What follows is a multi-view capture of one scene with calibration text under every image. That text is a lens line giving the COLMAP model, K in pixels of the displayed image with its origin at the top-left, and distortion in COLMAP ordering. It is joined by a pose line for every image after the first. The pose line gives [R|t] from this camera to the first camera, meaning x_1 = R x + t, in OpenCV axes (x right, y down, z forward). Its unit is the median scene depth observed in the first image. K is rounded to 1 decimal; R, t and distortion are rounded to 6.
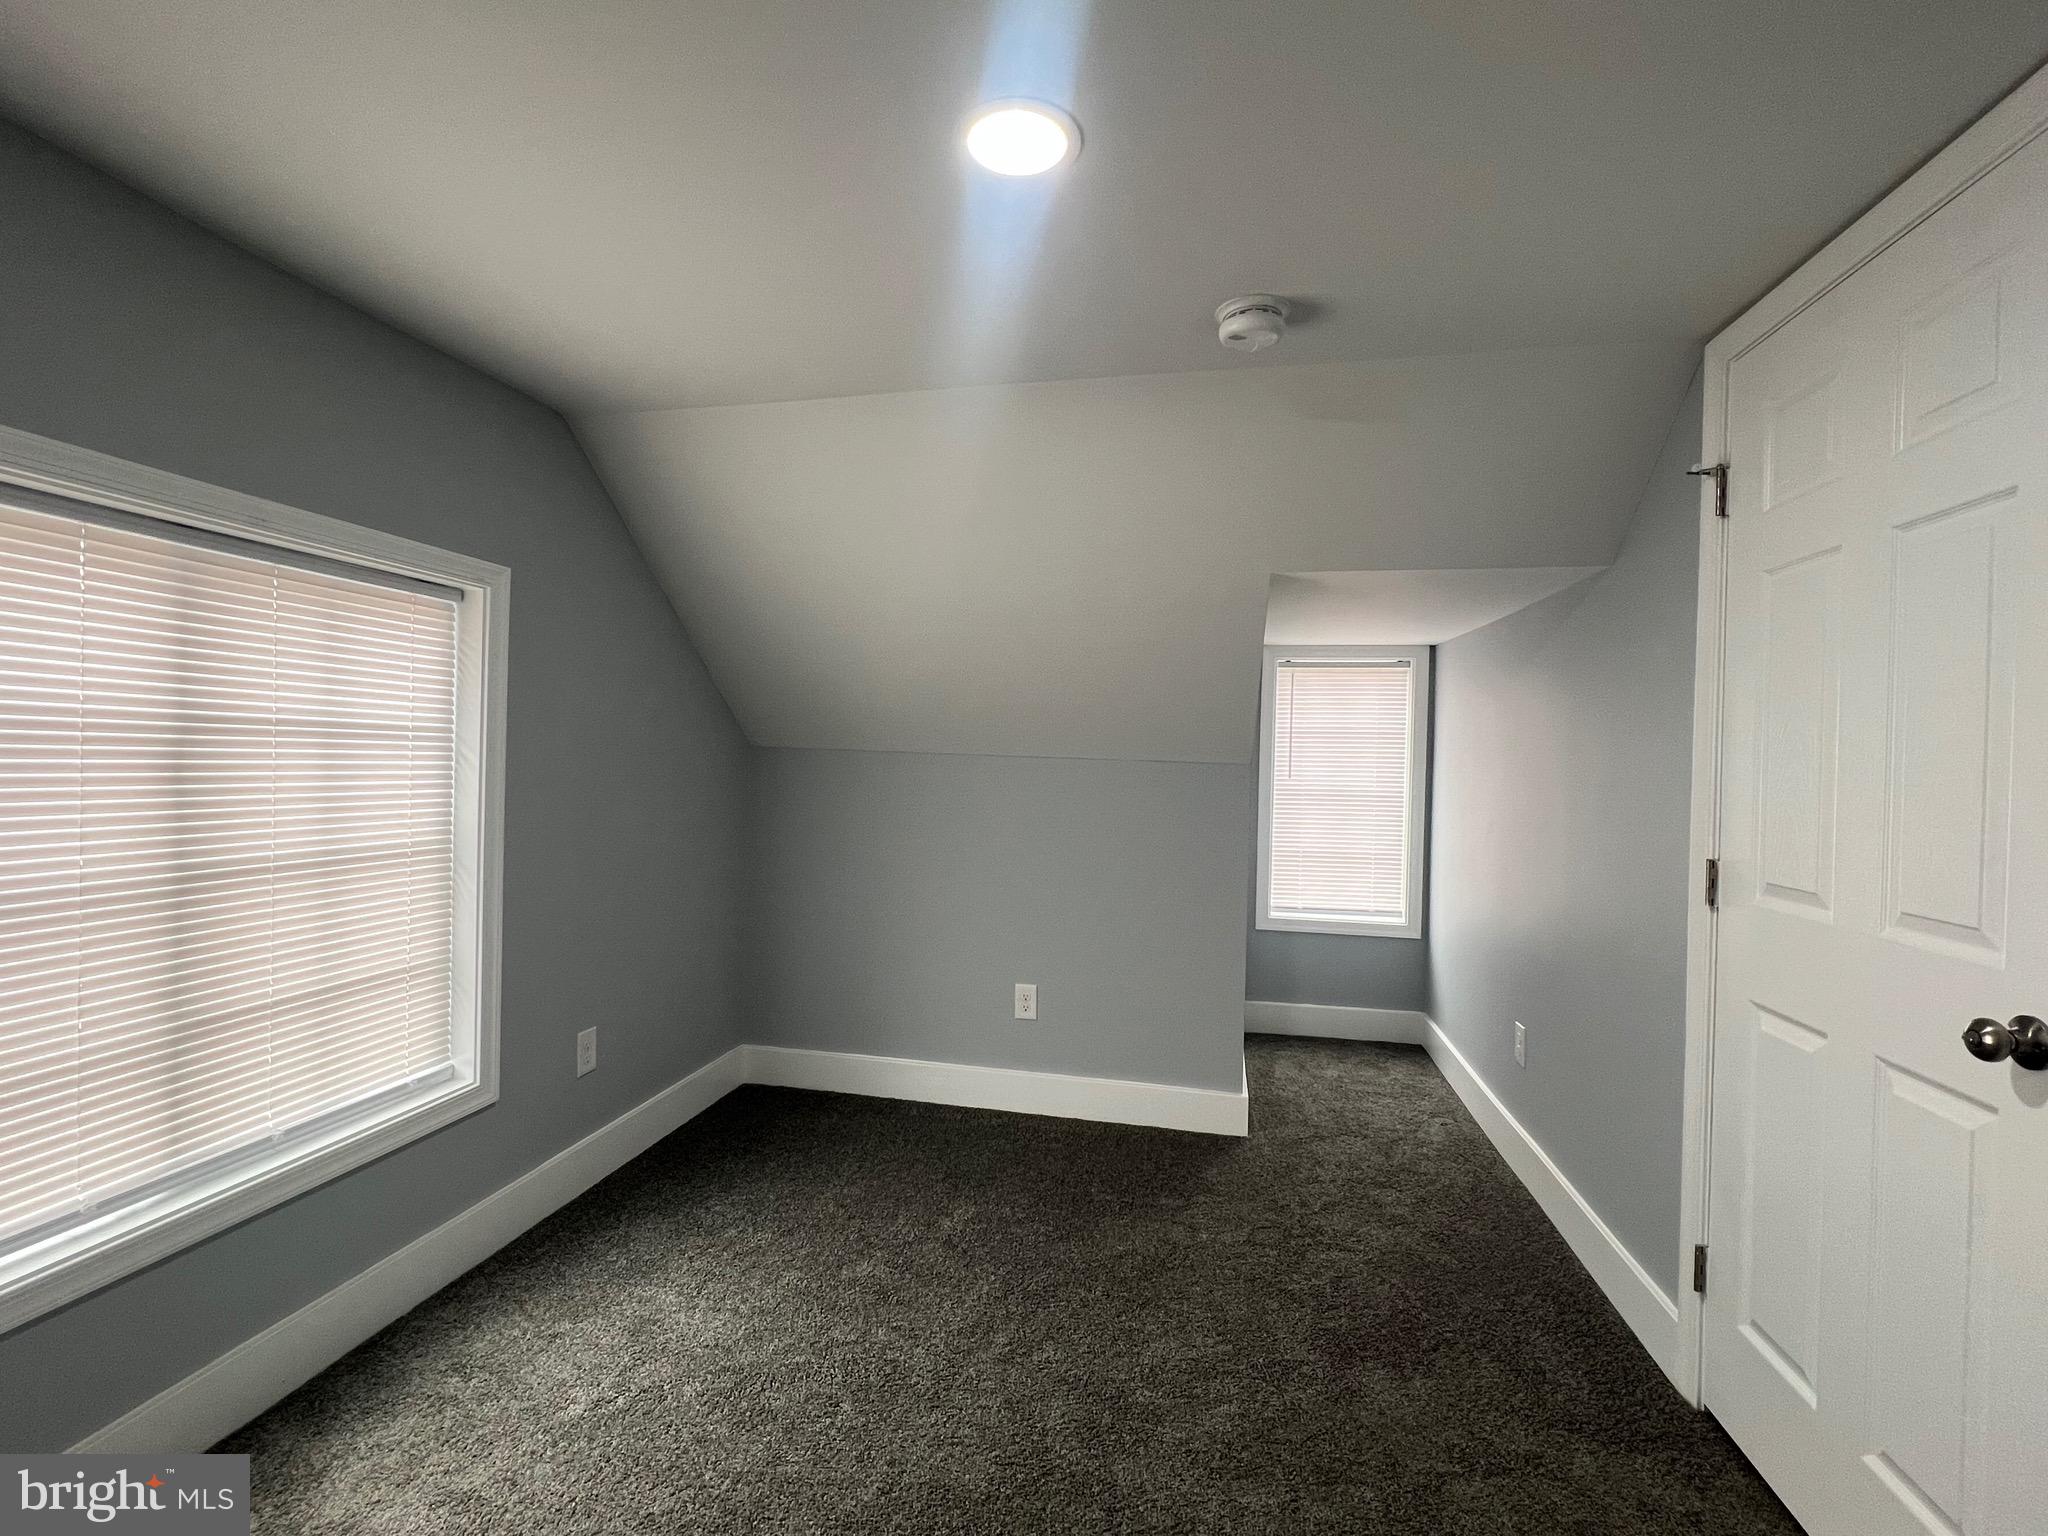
lens RADIAL K [[921.1, 0, 1027.9], [0, 921.1, 763.8], [0, 0, 1]] dist [-0.002384, 0.000398]
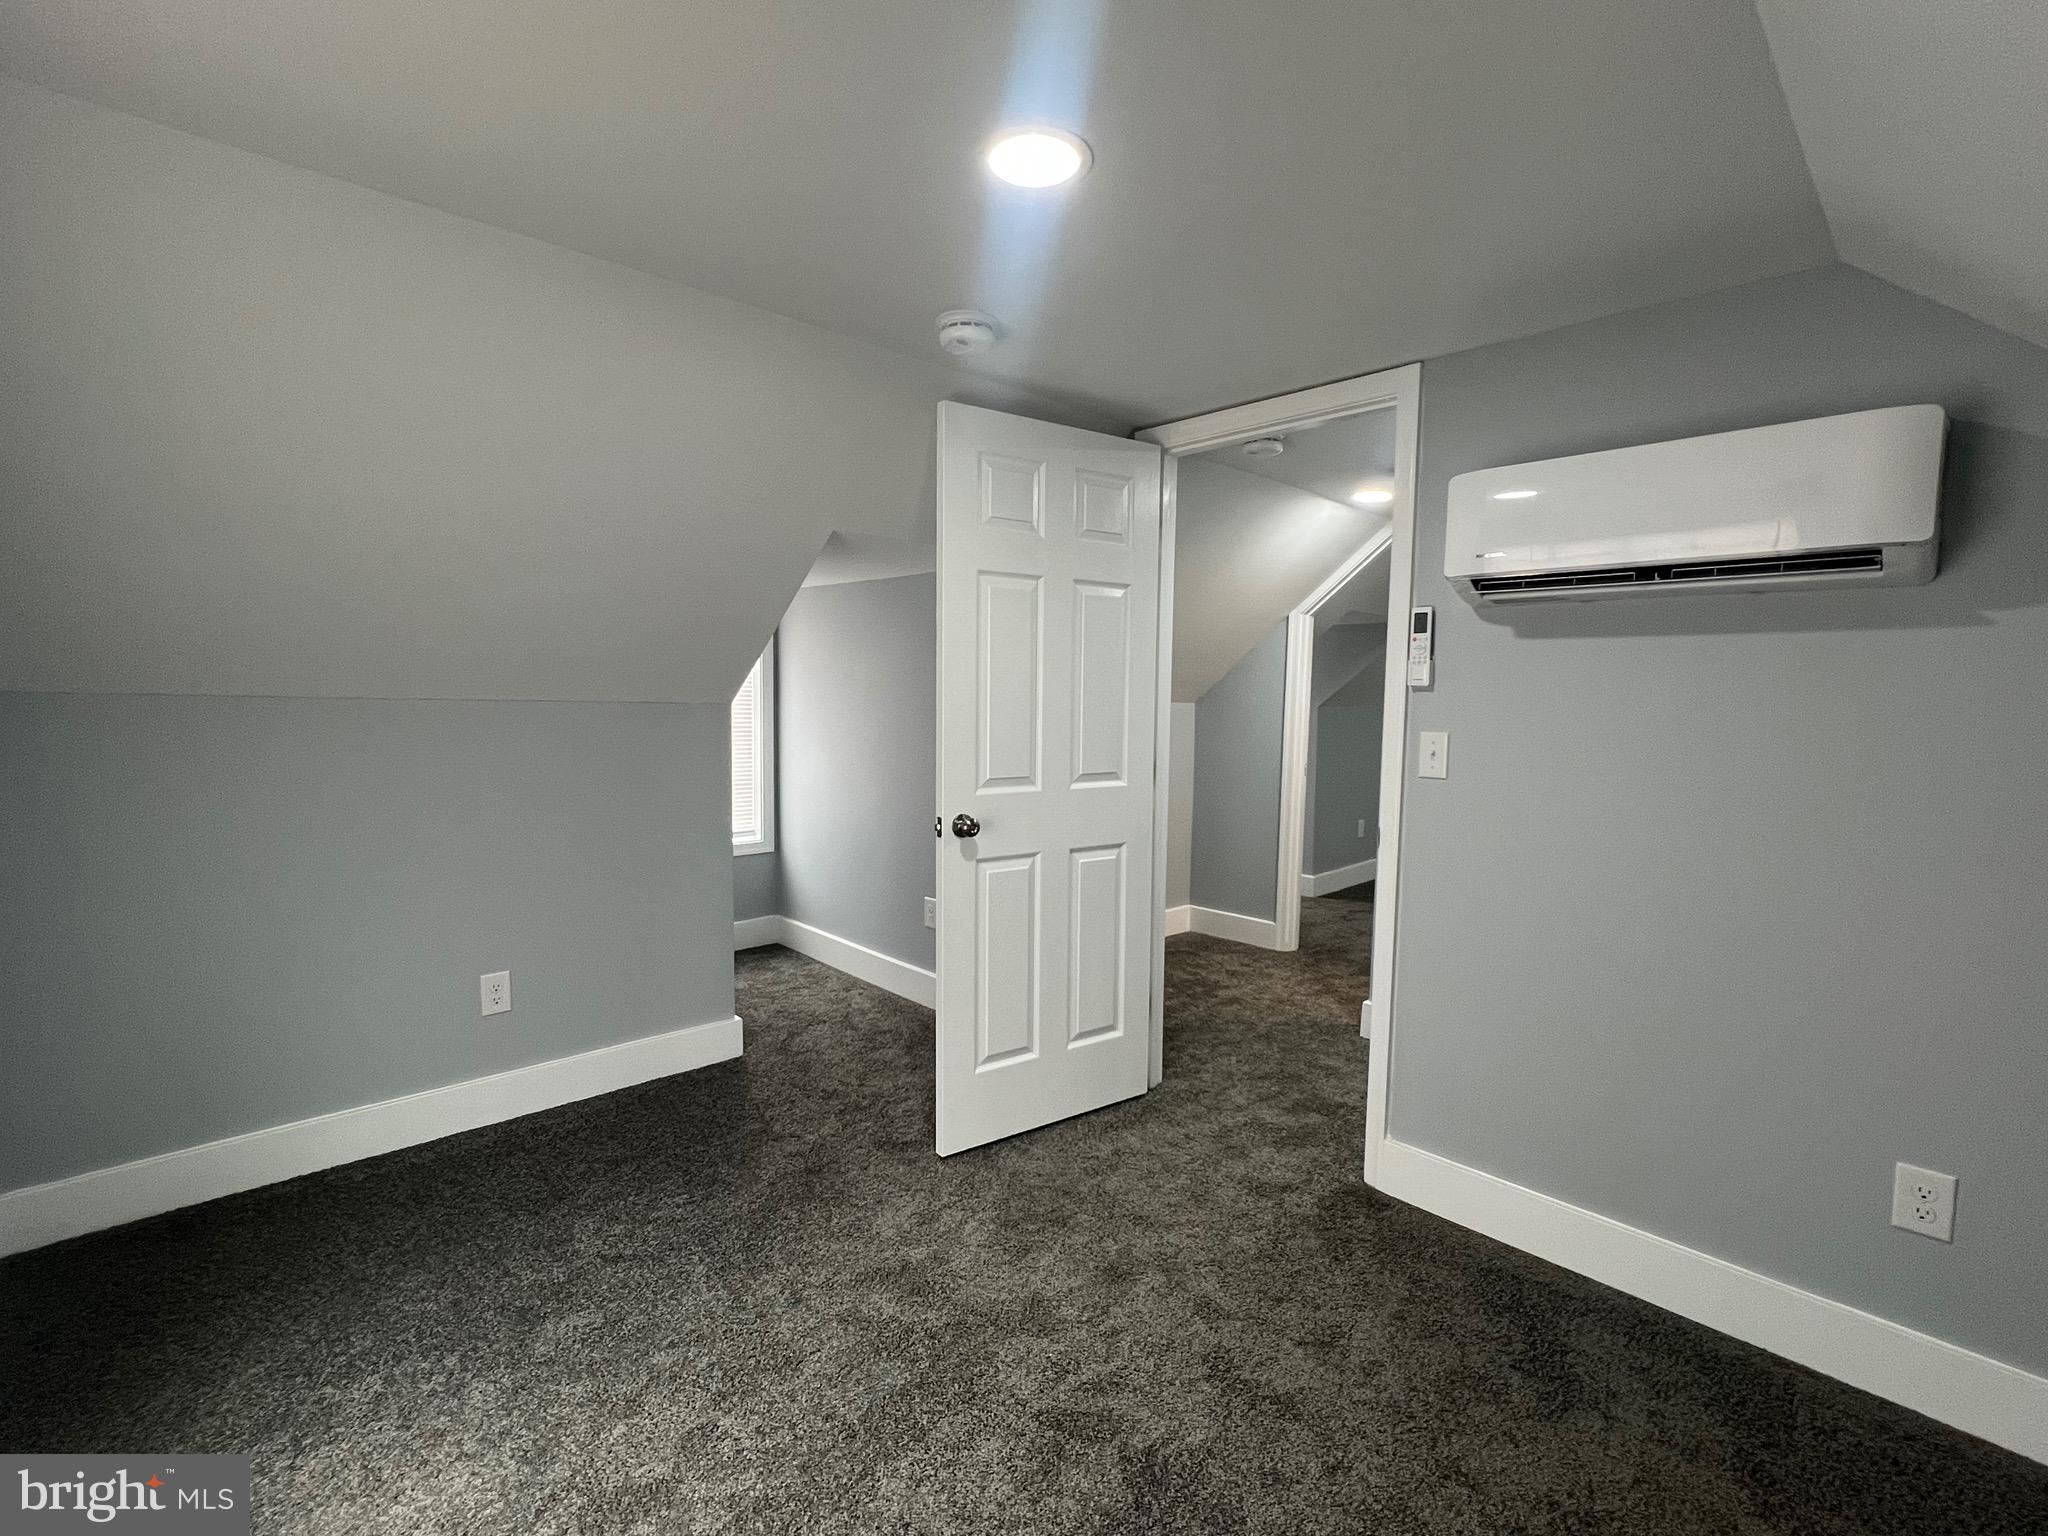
lens RADIAL K [[921.1, 0, 1019.3], [0, 921.1, 759.1], [0, 0, 1]] dist [-0.002384, 0.000398]
pose [[0.574019, -0.074977, 0.815402, -0.397453], [0.007604, 0.996244, 0.086252, -0.022109], [-0.818807, -0.043310, 0.572433, 0.141883]]
